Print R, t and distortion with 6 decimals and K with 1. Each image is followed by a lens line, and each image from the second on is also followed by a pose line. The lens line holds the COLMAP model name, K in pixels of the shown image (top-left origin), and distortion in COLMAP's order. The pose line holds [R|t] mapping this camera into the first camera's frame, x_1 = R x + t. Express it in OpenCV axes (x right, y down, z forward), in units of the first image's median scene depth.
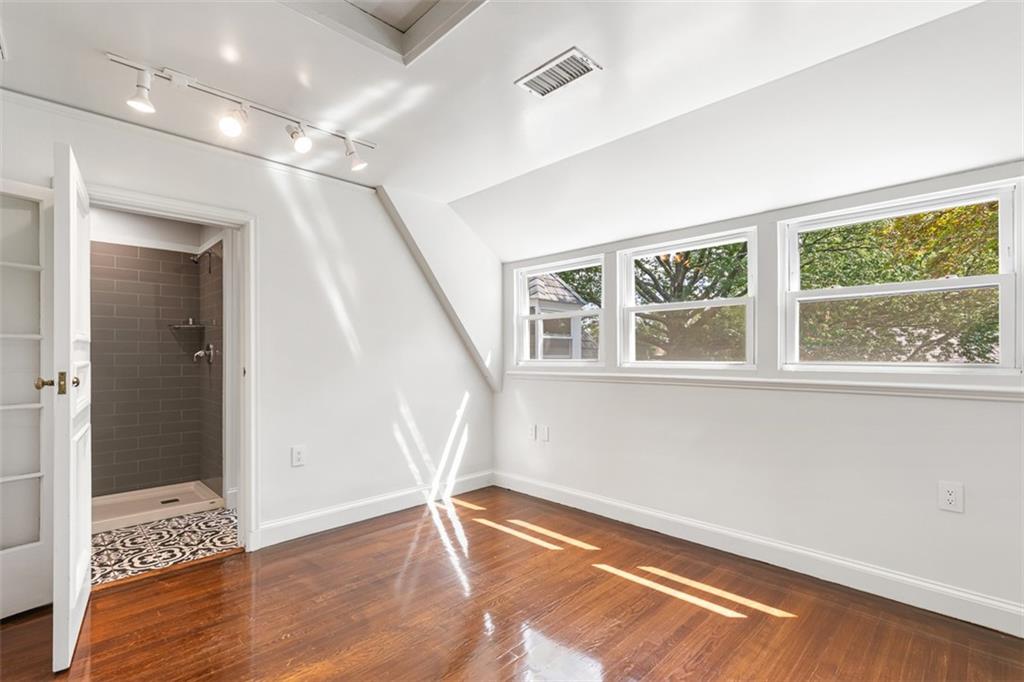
lens RADIAL K [[467.0, 0, 516.7], [0, 467.0, 350.1], [0, 0, 1]] dist [0.009534, -0.000735]
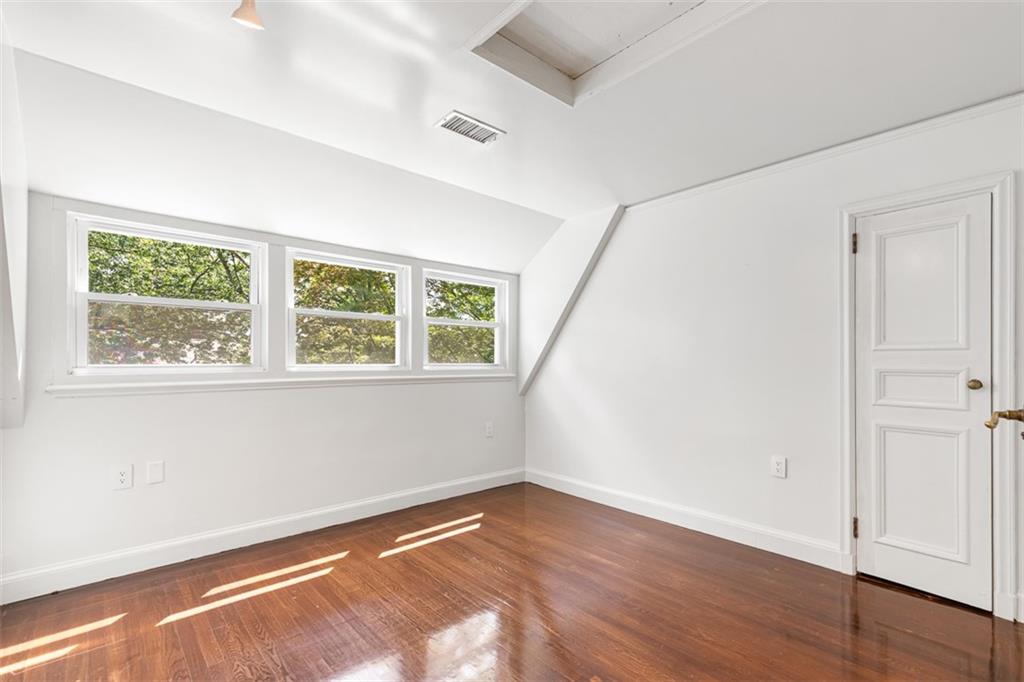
lens RADIAL K [[464.3, 0, 513.9], [0, 464.3, 355.5], [0, 0, 1]] dist [-0.000737, -0.000346]
pose [[0.050430, 0.012278, 0.998652, -0.801445], [-0.018272, 0.999768, -0.011369, 0.007726], [-0.998560, -0.017674, 0.050642, 0.596277]]
